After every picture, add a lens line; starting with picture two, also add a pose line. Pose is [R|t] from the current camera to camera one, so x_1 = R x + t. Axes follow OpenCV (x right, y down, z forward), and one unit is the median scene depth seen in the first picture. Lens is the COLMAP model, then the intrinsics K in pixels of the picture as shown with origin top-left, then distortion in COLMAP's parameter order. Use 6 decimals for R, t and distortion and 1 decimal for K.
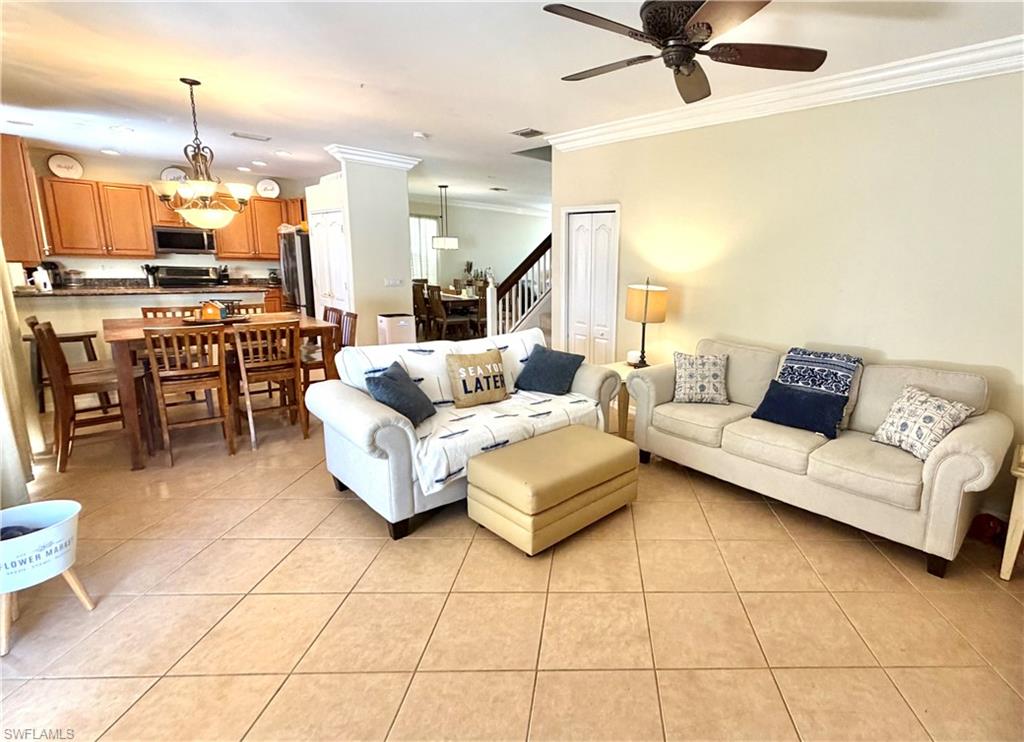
lens RADIAL K [[498.6, 0, 621.8], [0, 498.6, 352.4], [0, 0, 1]] dist [0.000069, 0.000265]
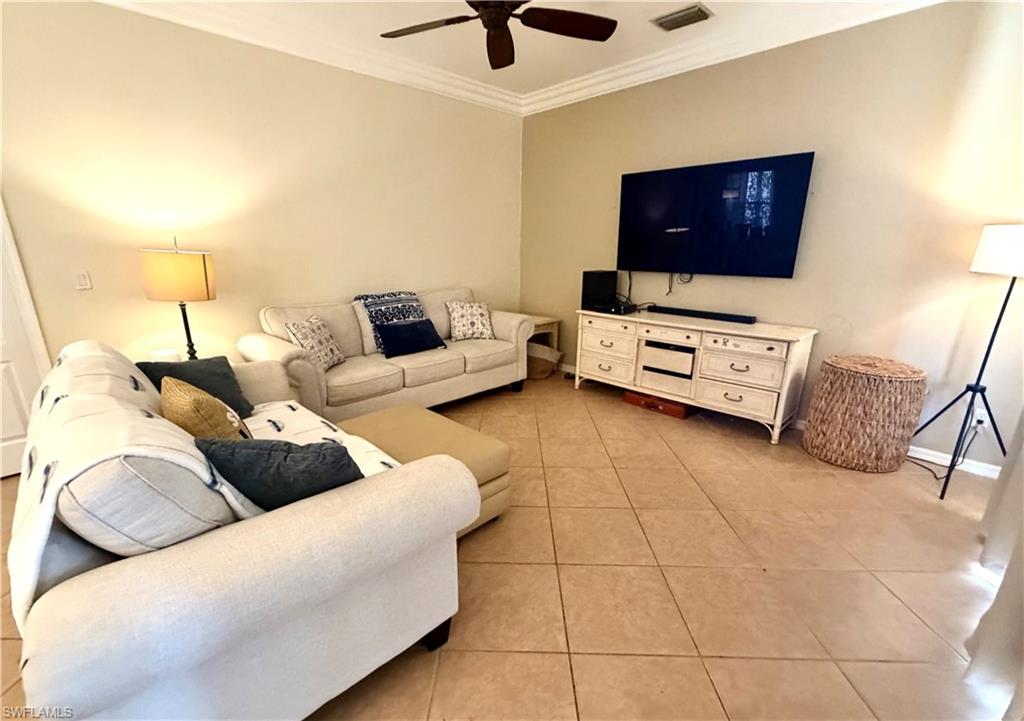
lens RADIAL K [[444.2, 0, 501.7], [0, 444.2, 377.6], [0, 0, 1]] dist [-0.000285, 0.000142]
pose [[0.077085, -0.319911, 0.944307, -0.726320], [0.183741, 0.935461, 0.301915, -0.090739], [-0.979947, 0.150235, 0.130891, 0.653547]]
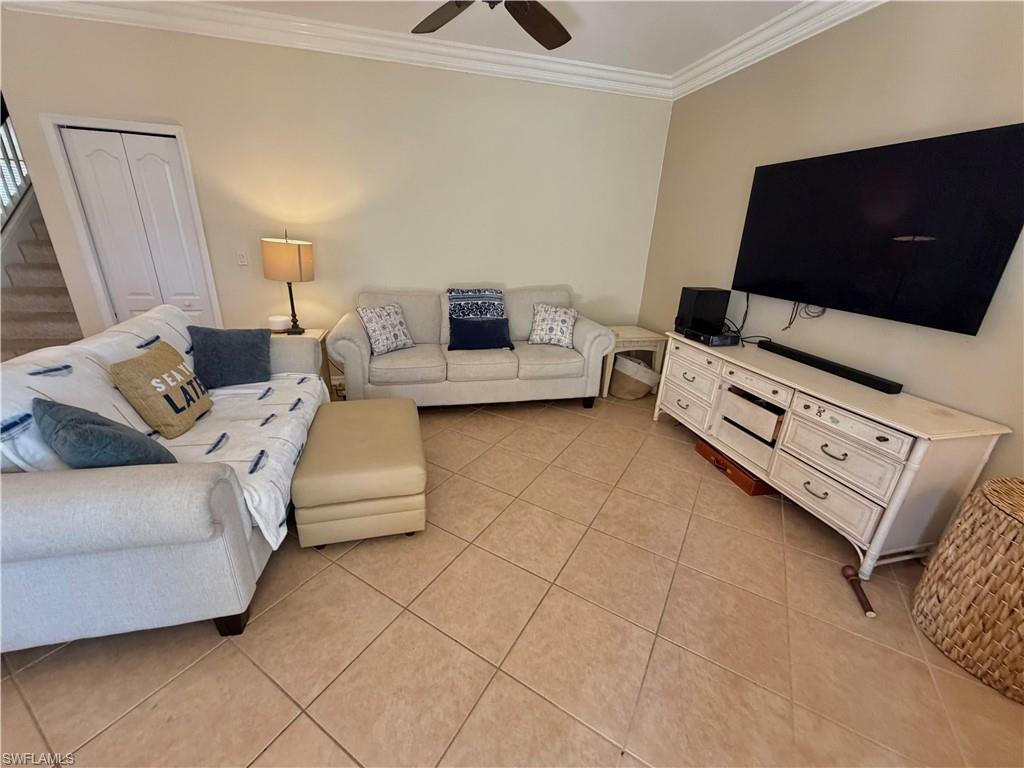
lens RADIAL K [[406.4, 0, 512.0], [0, 406.4, 384.0], [0, 0, 1]] dist [-0.001563, -0.000107]
pose [[0.558969, -0.298773, 0.773491, -0.469742], [0.126086, 0.952607, 0.276843, -0.049191], [-0.819546, -0.057221, 0.570149, 0.319897]]
